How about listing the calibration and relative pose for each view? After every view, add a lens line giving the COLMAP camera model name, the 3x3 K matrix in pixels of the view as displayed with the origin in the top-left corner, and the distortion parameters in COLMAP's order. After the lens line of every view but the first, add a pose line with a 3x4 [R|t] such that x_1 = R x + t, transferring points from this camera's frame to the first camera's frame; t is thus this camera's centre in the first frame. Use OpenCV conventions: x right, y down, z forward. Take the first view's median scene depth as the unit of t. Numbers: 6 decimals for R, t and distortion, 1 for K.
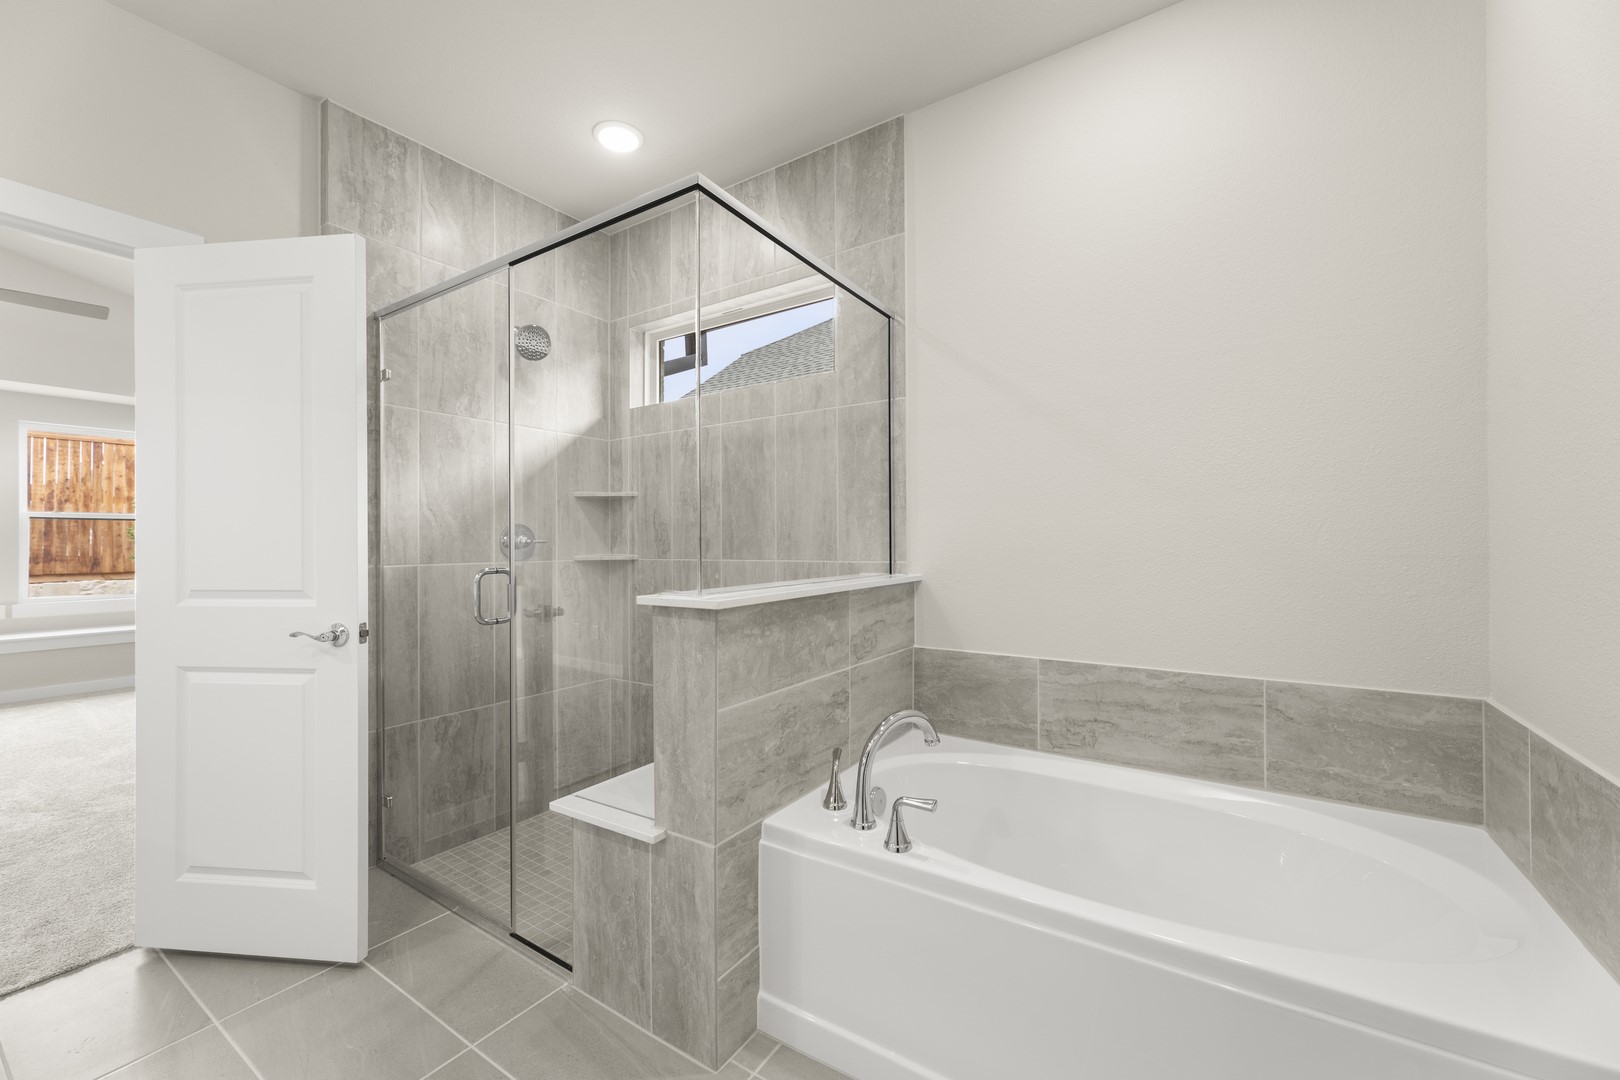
lens RADIAL K [[645.8, 0, 816.3], [0, 645.8, 550.9], [0, 0, 1]] dist [-0.001514, -0.000363]
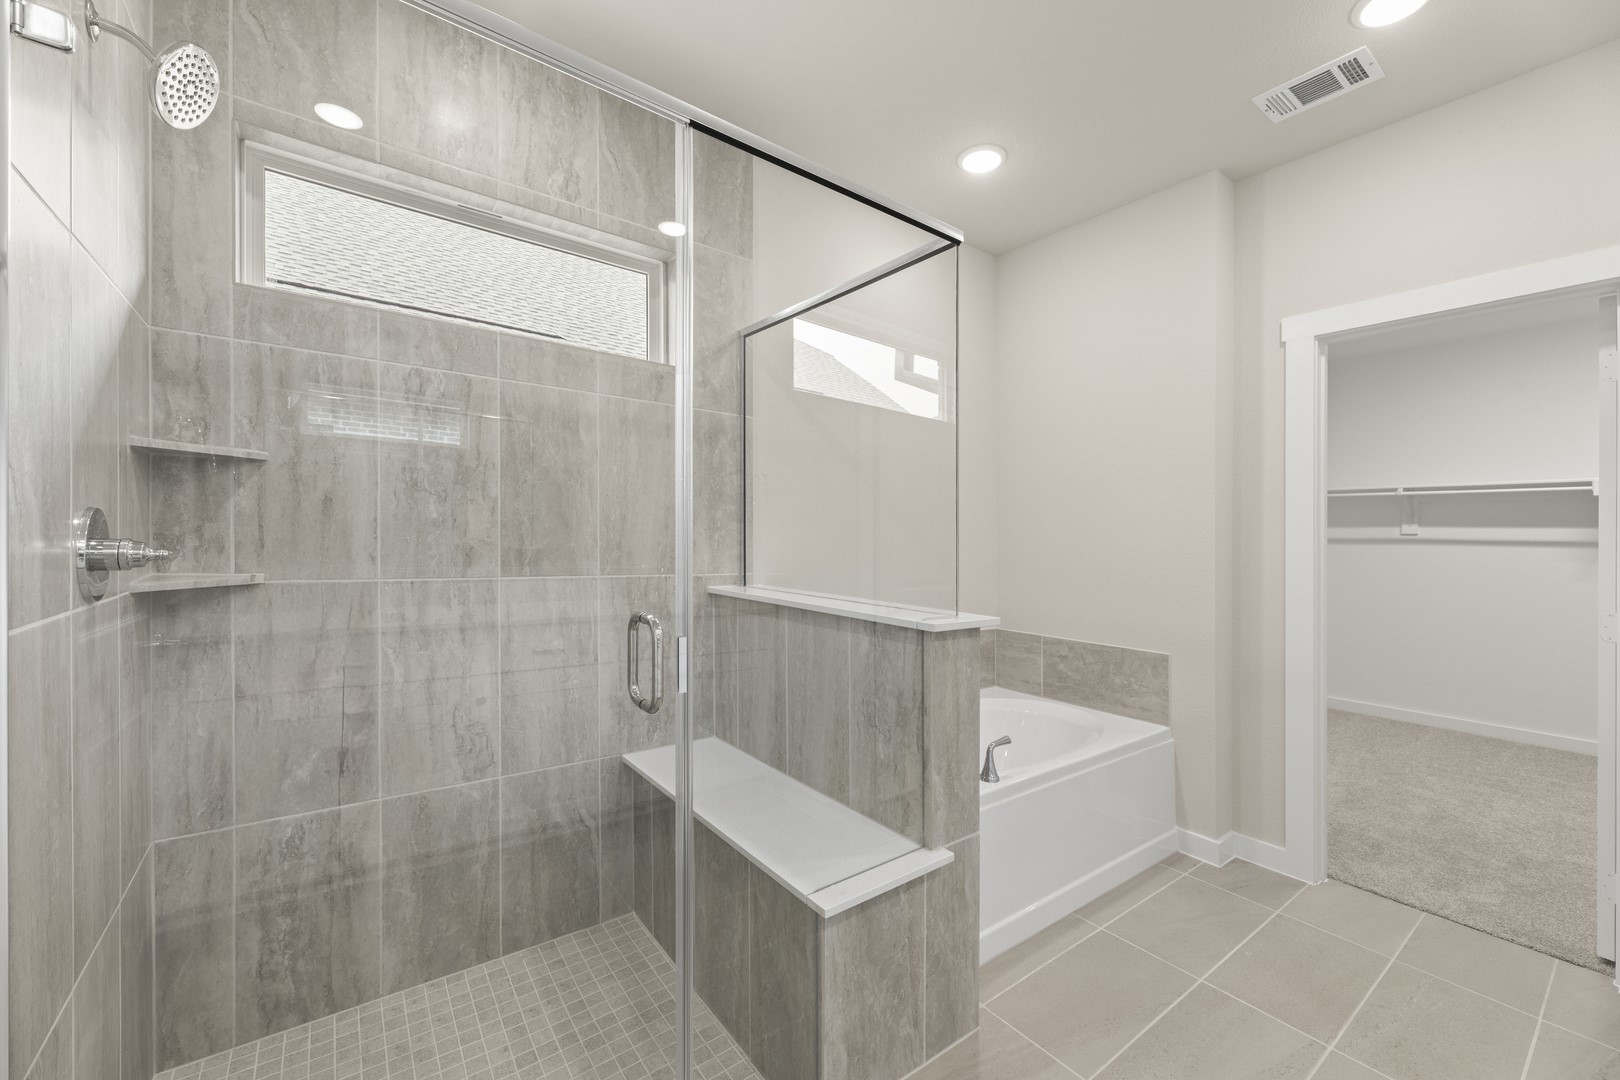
lens RADIAL K [[645.8, 0, 817.6], [0, 645.8, 544.0], [0, 0, 1]] dist [-0.001514, -0.000363]
pose [[0.335132, 0.006848, 0.942146, -0.738094], [-0.013741, 0.999903, -0.002380, -0.026828], [-0.942071, -0.012148, 0.335194, 0.490672]]
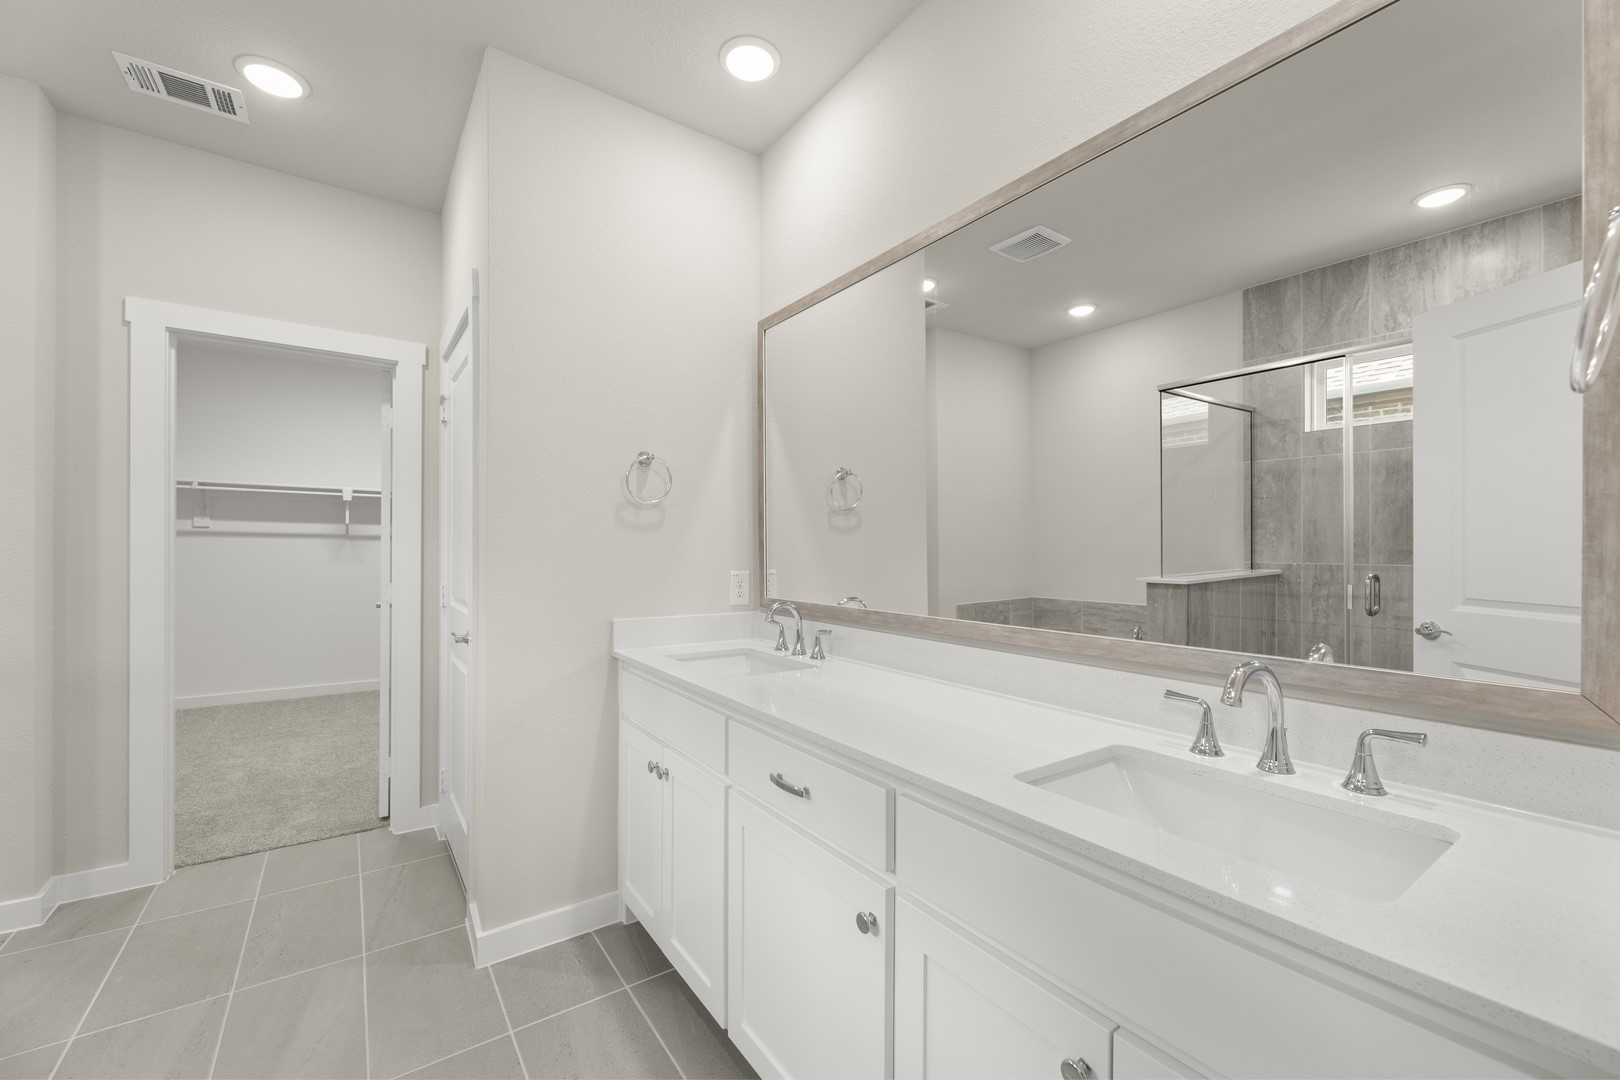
lens RADIAL K [[645.8, 0, 810.0], [0, 645.8, 542.1], [0, 0, 1]] dist [-0.001514, -0.000363]
pose [[-0.935663, 0.004118, 0.352871, -0.867420], [0.003191, 0.999990, -0.003209, -0.023306], [-0.352881, -0.001876, -0.935666, 0.818884]]
